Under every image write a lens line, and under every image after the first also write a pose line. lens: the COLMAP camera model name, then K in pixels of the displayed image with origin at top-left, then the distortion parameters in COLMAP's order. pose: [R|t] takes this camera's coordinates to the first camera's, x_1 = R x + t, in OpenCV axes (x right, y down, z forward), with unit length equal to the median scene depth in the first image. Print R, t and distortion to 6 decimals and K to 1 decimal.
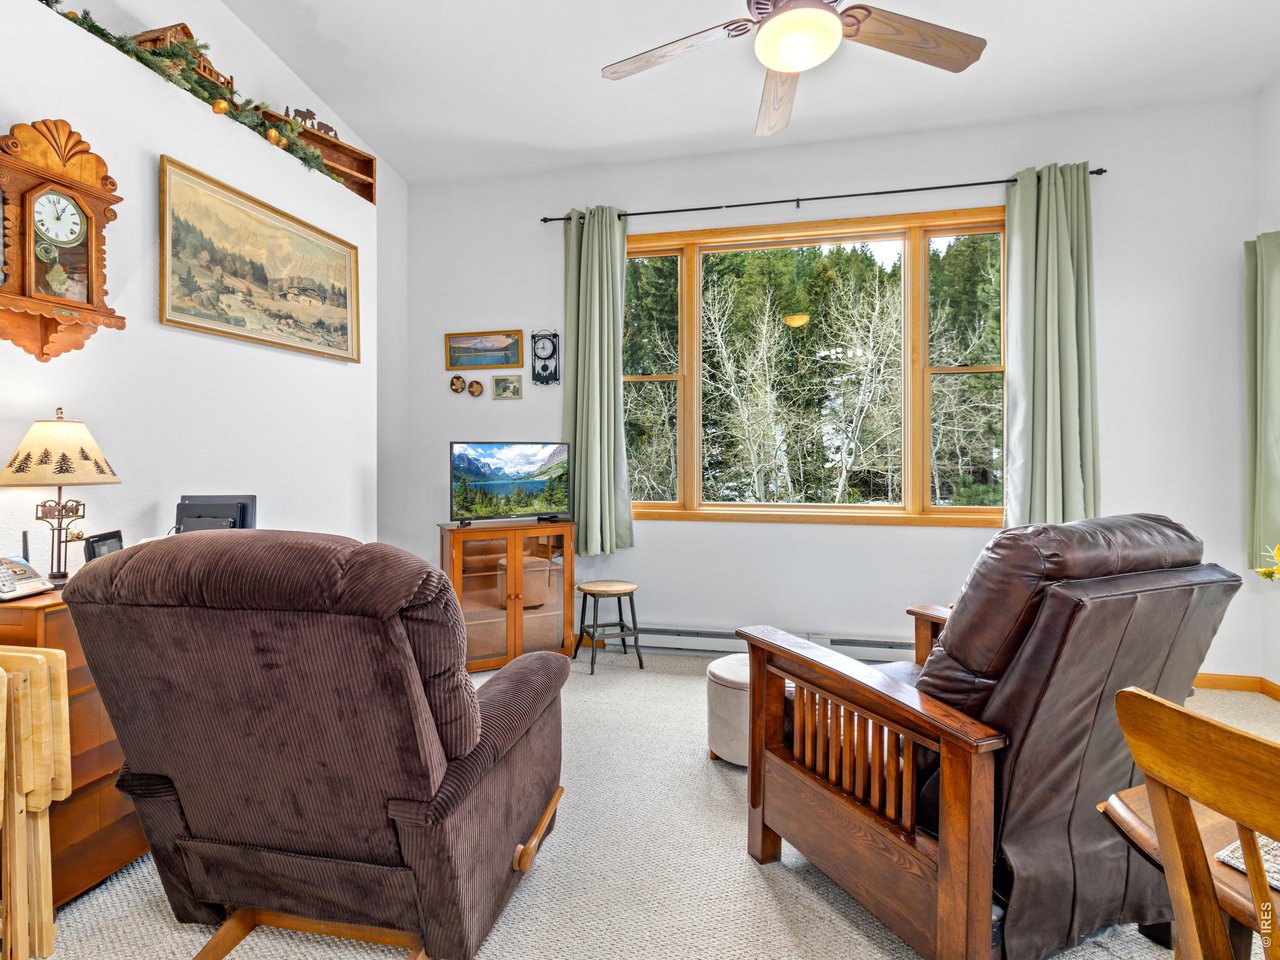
lens RADIAL K [[653.5, 0, 626.0], [0, 653.5, 454.7], [0, 0, 1]] dist [0.000426, 0.000703]
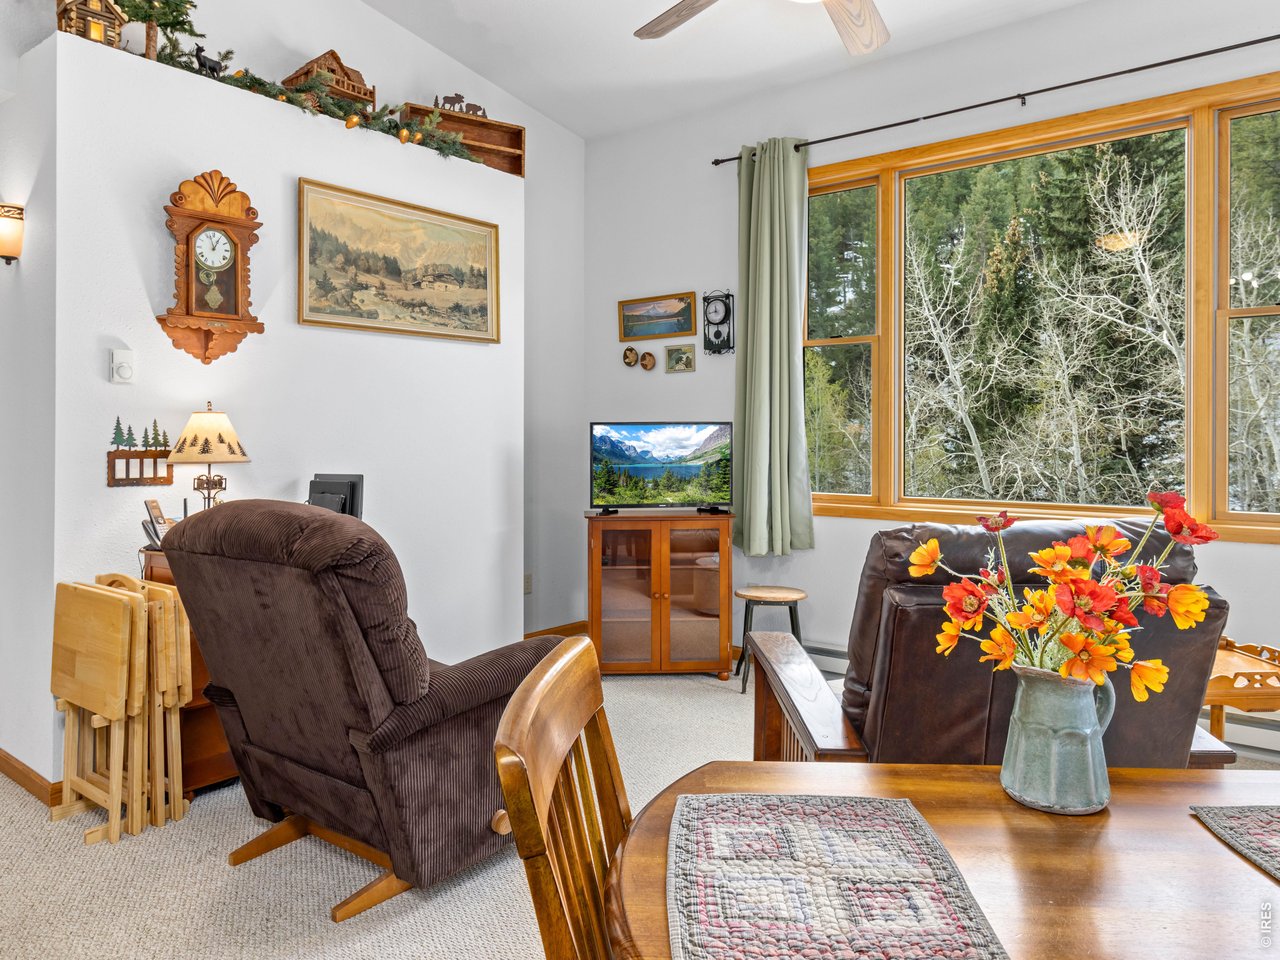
lens RADIAL K [[863.7, 0, 640.2], [0, 863.7, 429.4], [0, 0, 1]] dist [-0.005718, -0.001575]
pose [[0.909343, -0.002994, -0.416036, 0.378527], [0.001846, 0.999993, -0.003162, -0.007358], [0.416043, 0.002107, 0.909343, -0.105940]]
